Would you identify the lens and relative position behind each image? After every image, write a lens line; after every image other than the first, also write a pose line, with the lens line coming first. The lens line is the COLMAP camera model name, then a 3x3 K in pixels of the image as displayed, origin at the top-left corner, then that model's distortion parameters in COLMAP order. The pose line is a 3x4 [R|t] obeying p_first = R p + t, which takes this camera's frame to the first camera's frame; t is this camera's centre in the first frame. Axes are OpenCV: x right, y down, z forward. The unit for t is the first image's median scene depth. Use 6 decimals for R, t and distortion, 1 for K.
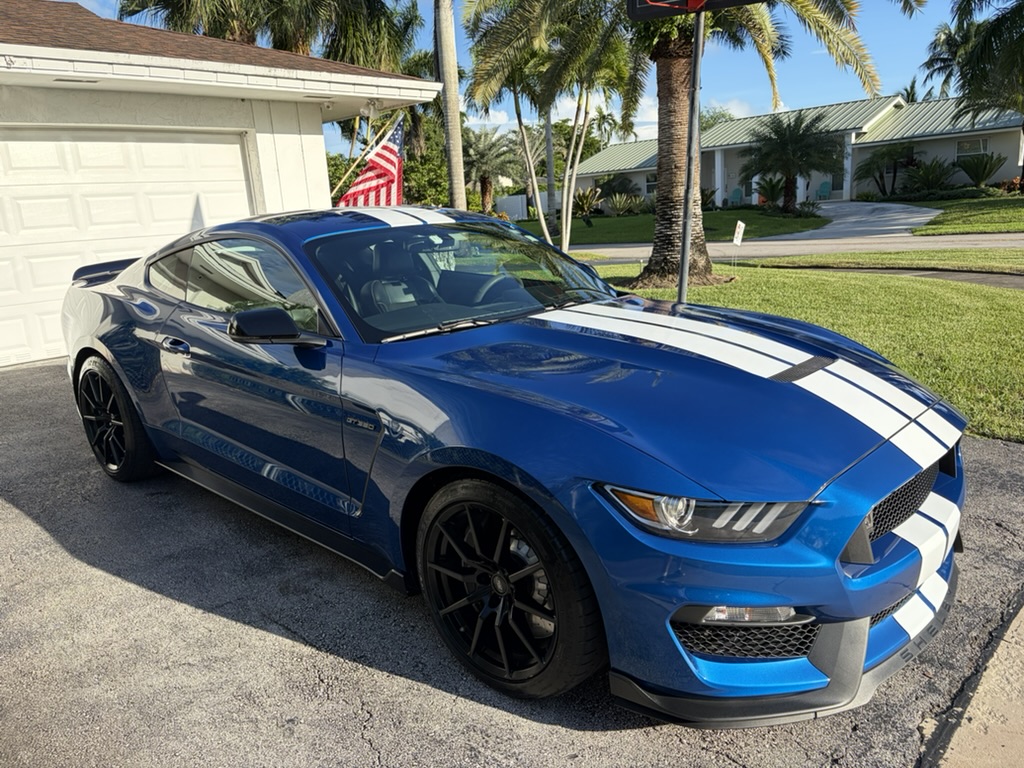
lens RADIAL K [[777.1, 0, 511.4], [0, 777.1, 380.2], [0, 0, 1]] dist [0.041833, -0.048013]
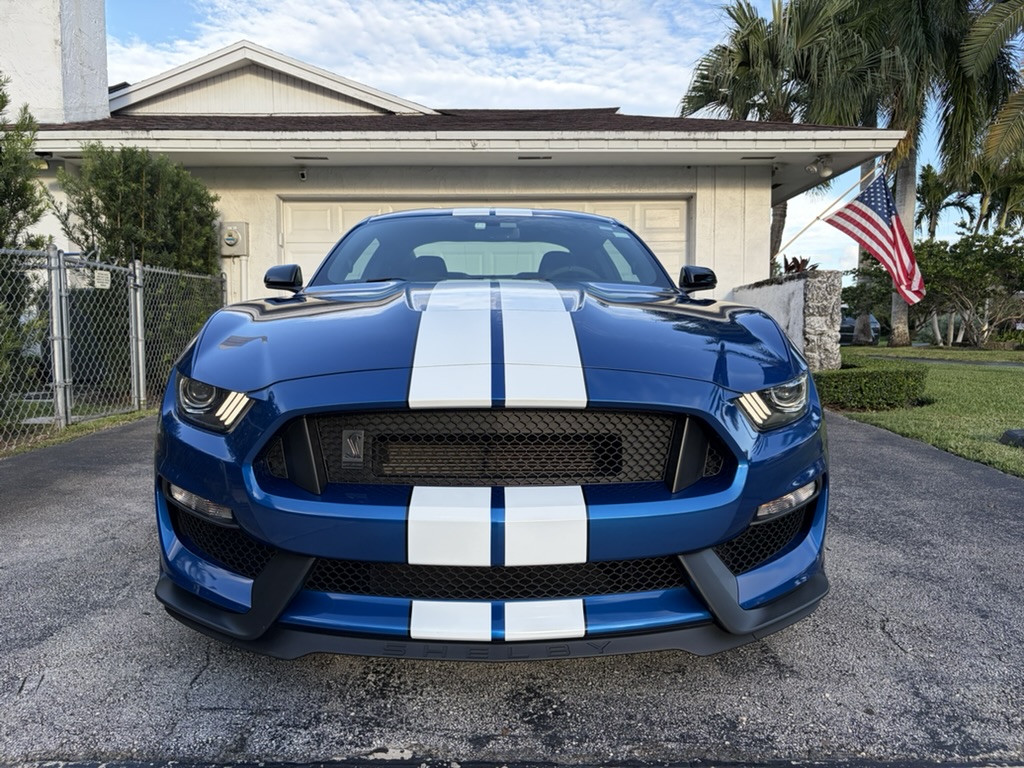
lens RADIAL K [[777.1, 0, 517.4], [0, 777.1, 386.9], [0, 0, 1]] dist [0.041833, -0.048013]
pose [[0.695862, 0.109916, -0.709715, 0.281211], [-0.195331, 0.979931, -0.039753, 0.026699], [0.691102, 0.166292, 0.703367, 0.126985]]
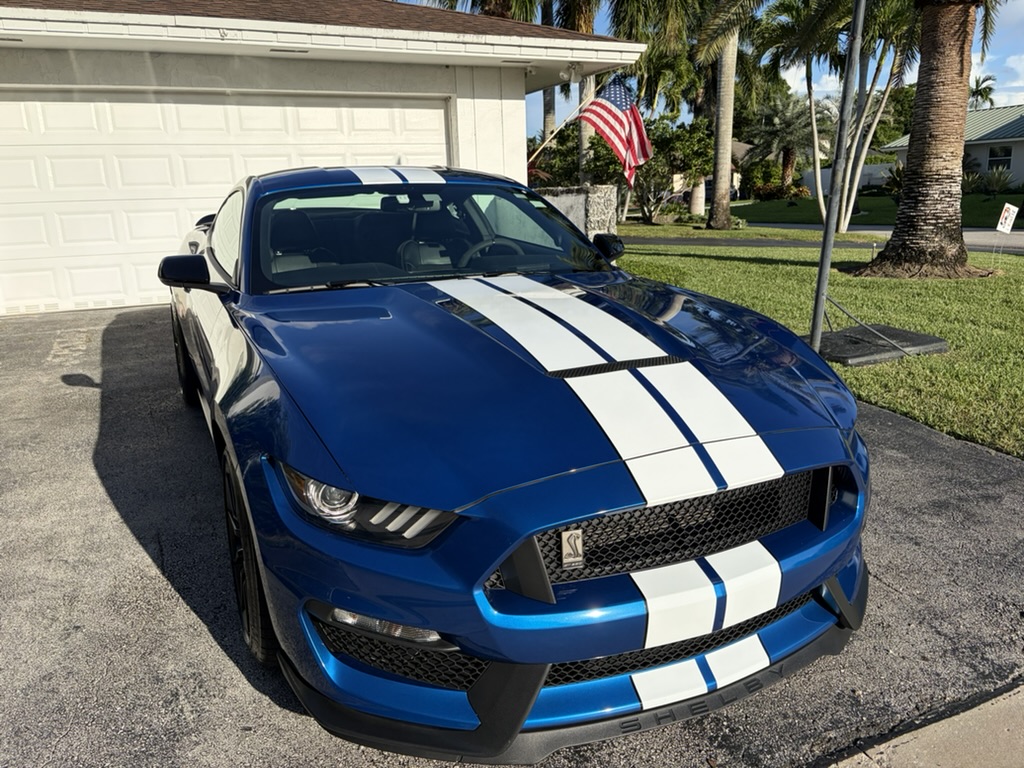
lens RADIAL K [[777.1, 0, 517.0], [0, 777.1, 379.7], [0, 0, 1]] dist [0.041833, -0.048013]
pose [[0.926480, 0.123644, -0.355453, 0.162311], [-0.111225, 0.992258, 0.055249, -0.009700], [0.359532, -0.011652, 0.933060, 0.051336]]
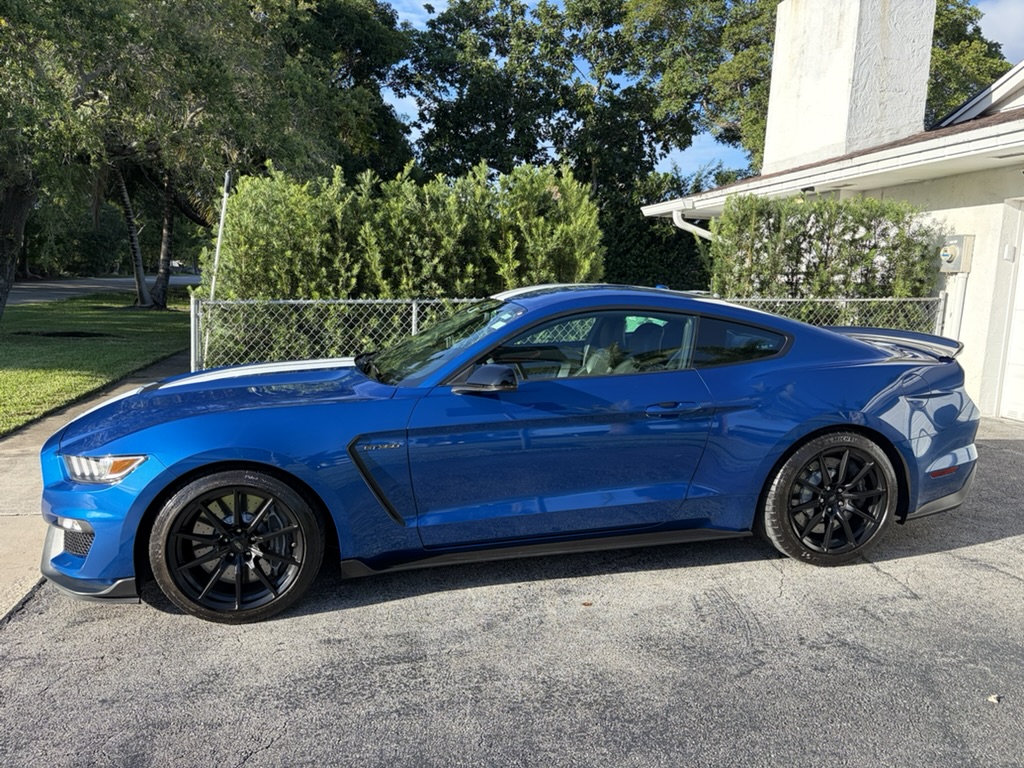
lens RADIAL K [[777.1, 0, 519.3], [0, 777.1, 400.1], [0, 0, 1]] dist [0.041833, -0.048013]
pose [[-0.587675, 0.166316, -0.791819, 0.343590], [-0.176194, 0.928852, 0.325866, -0.182988], [0.789680, 0.331017, -0.516559, 0.688684]]
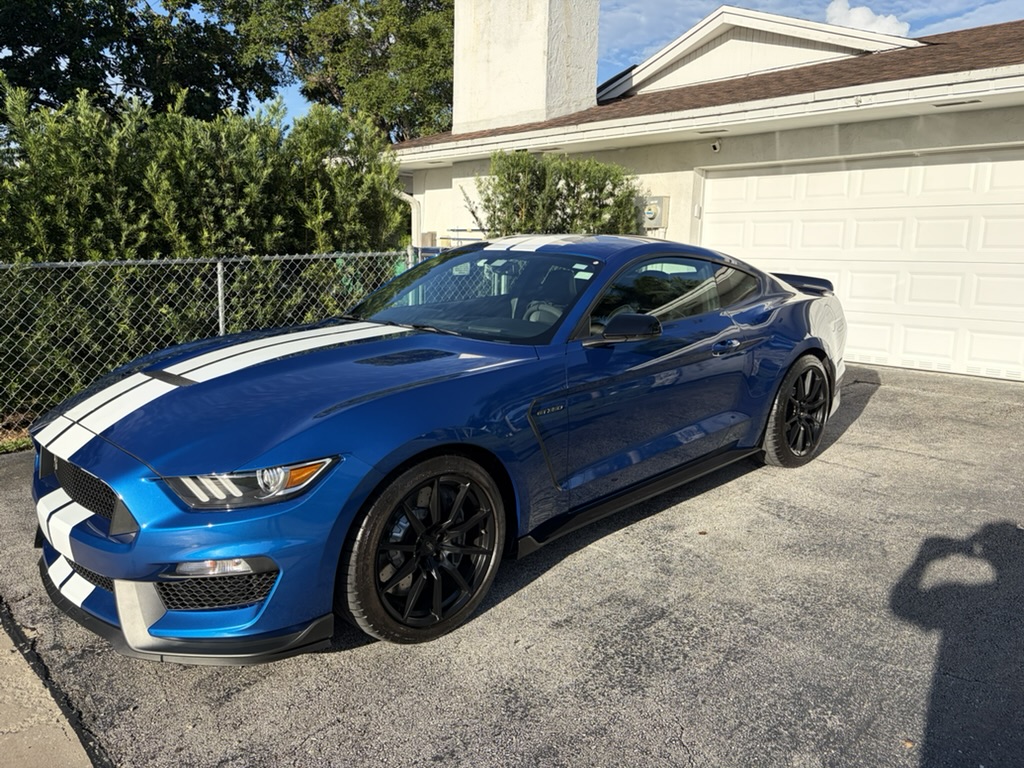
lens RADIAL K [[777.1, 0, 524.4], [0, 777.1, 393.3], [0, 0, 1]] dist [0.041833, -0.048013]
pose [[-0.051090, 0.238478, -0.969803, 0.424426], [-0.237796, 0.940237, 0.243735, -0.115571], [0.969971, 0.243067, 0.008672, 0.430782]]
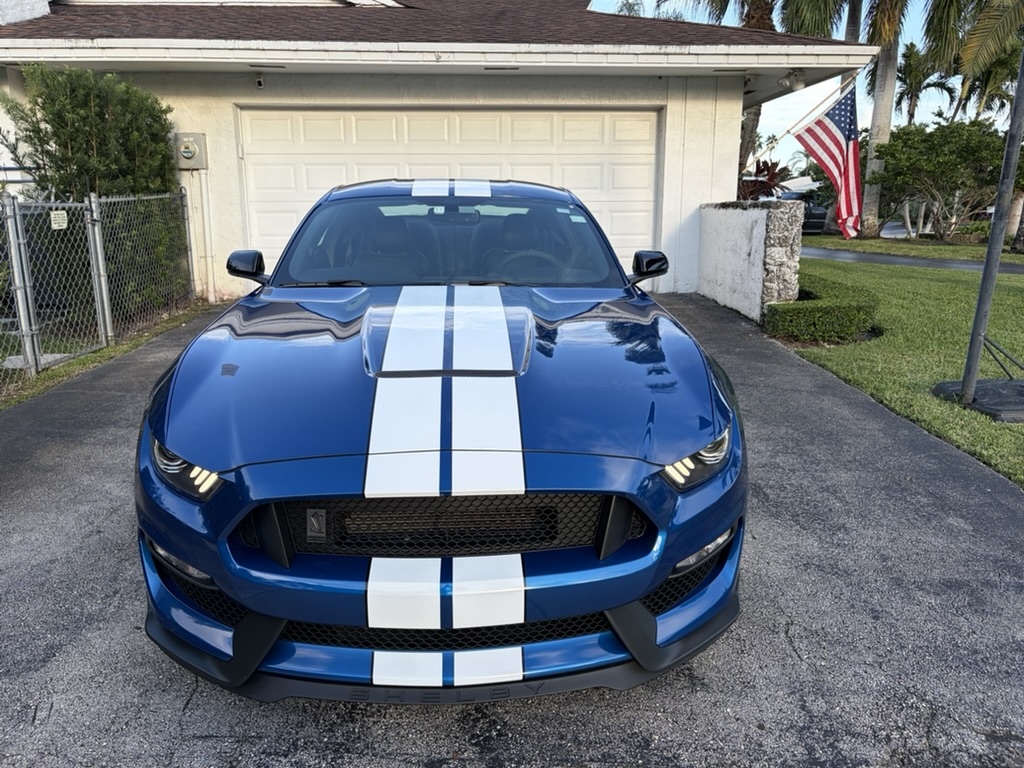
lens RADIAL K [[777.1, 0, 519.2], [0, 777.1, 384.2], [0, 0, 1]] dist [0.041833, -0.048013]
pose [[0.720549, 0.218187, -0.658182, 0.292467], [-0.195528, 0.974619, 0.109030, -0.033269], [0.665265, 0.050132, 0.744922, 0.110494]]
